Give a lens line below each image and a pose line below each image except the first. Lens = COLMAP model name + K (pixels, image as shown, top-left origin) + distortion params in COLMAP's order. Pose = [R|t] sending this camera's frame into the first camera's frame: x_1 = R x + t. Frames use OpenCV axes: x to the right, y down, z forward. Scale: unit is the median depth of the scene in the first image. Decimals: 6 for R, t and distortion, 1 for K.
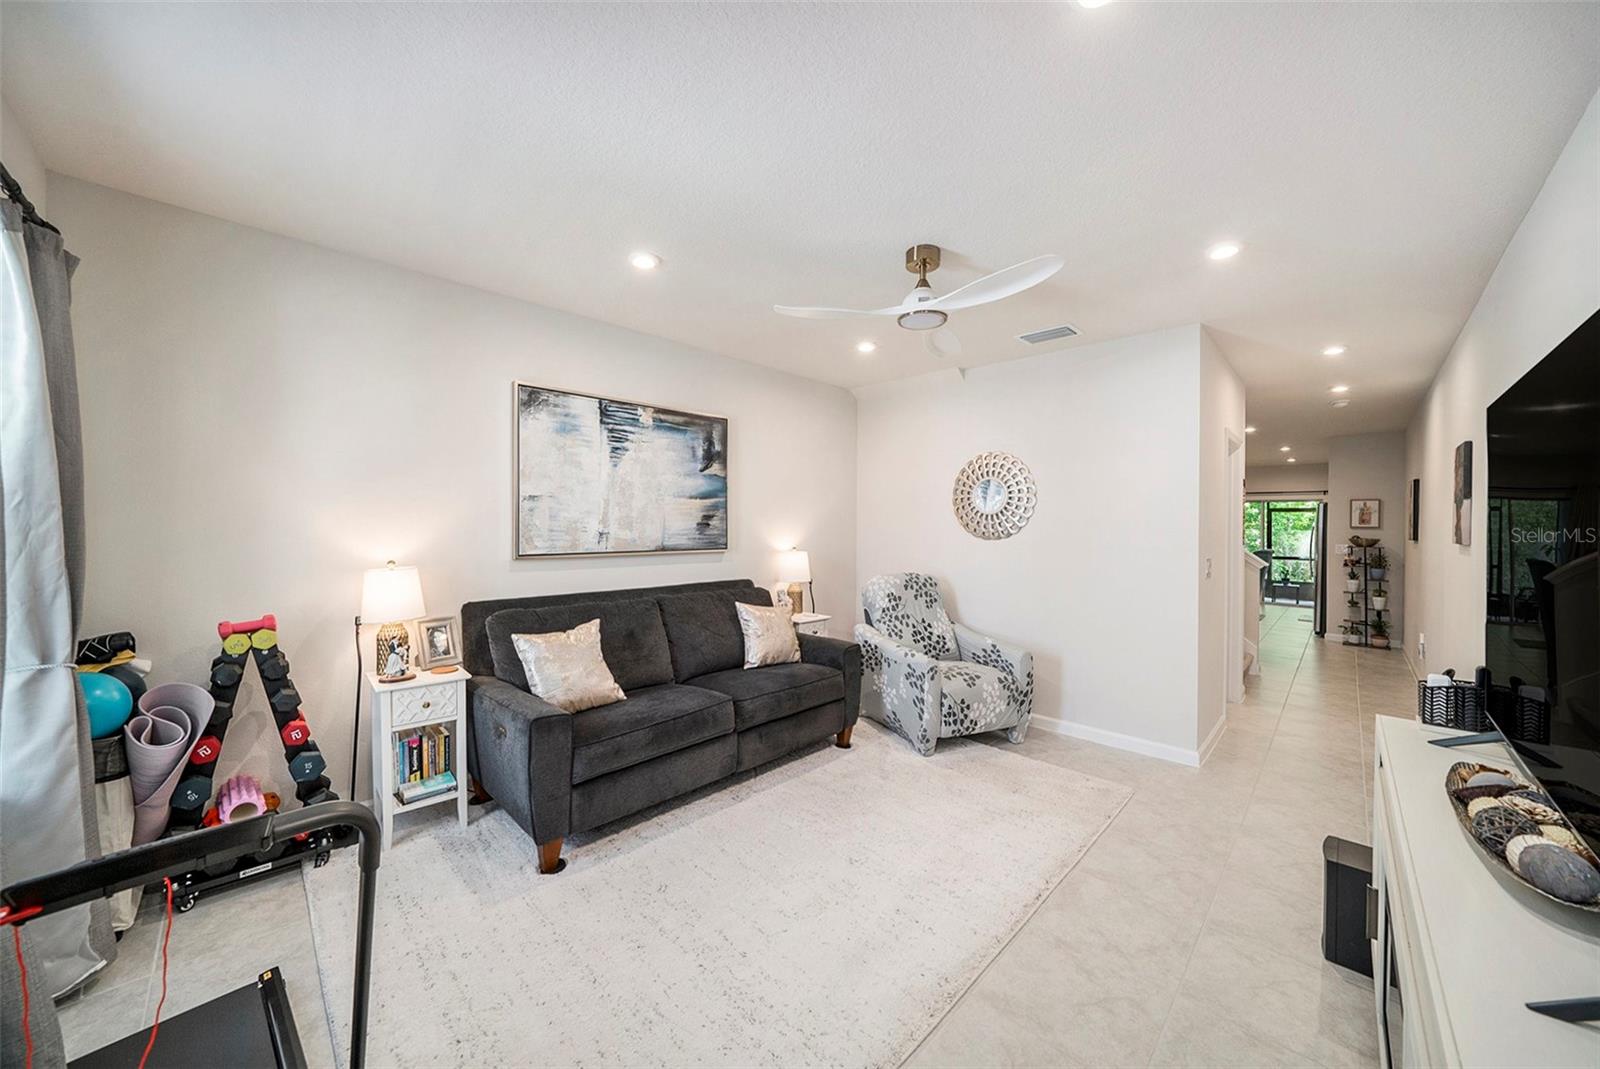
lens RADIAL K [[560.7, 0, 794.8], [0, 560.7, 524.7], [0, 0, 1]] dist [-0.012883, 0.000653]
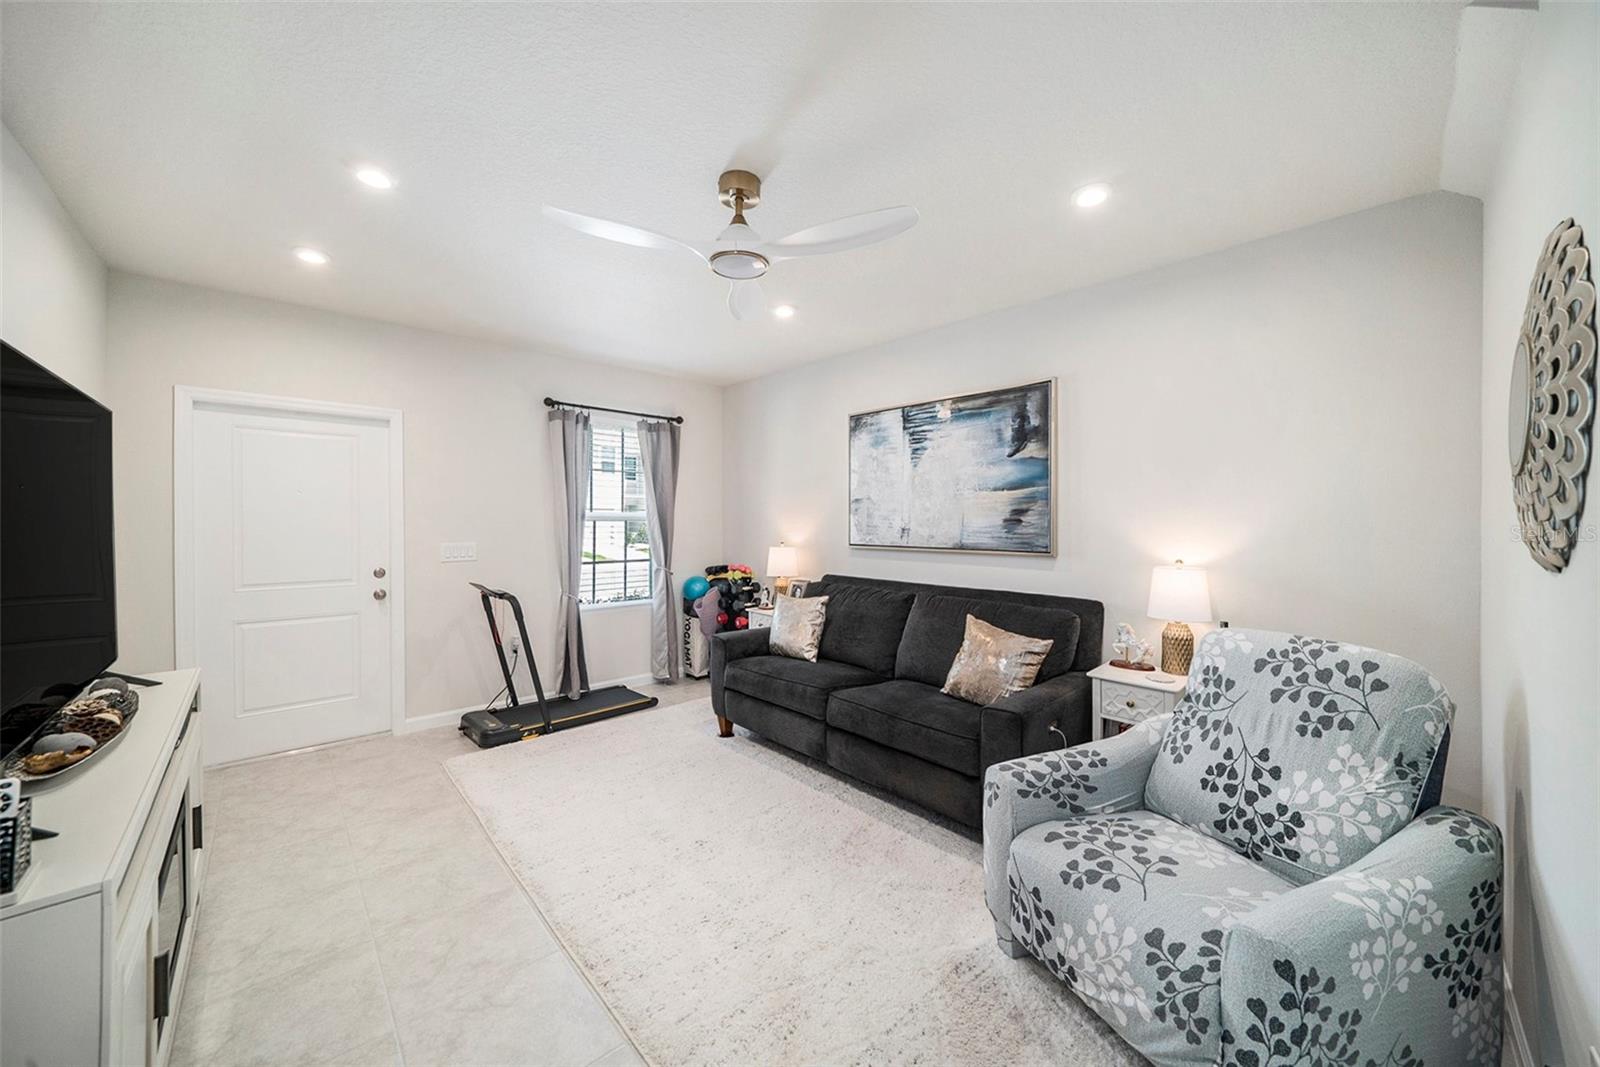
lens RADIAL K [[560.7, 0, 794.3], [0, 560.7, 532.6], [0, 0, 1]] dist [-0.012883, 0.000653]
pose [[-0.017639, 0.010821, -0.999786, 0.685305], [-0.006969, 0.999916, 0.010945, 0.010397], [0.999820, 0.007160, -0.017562, 0.722393]]
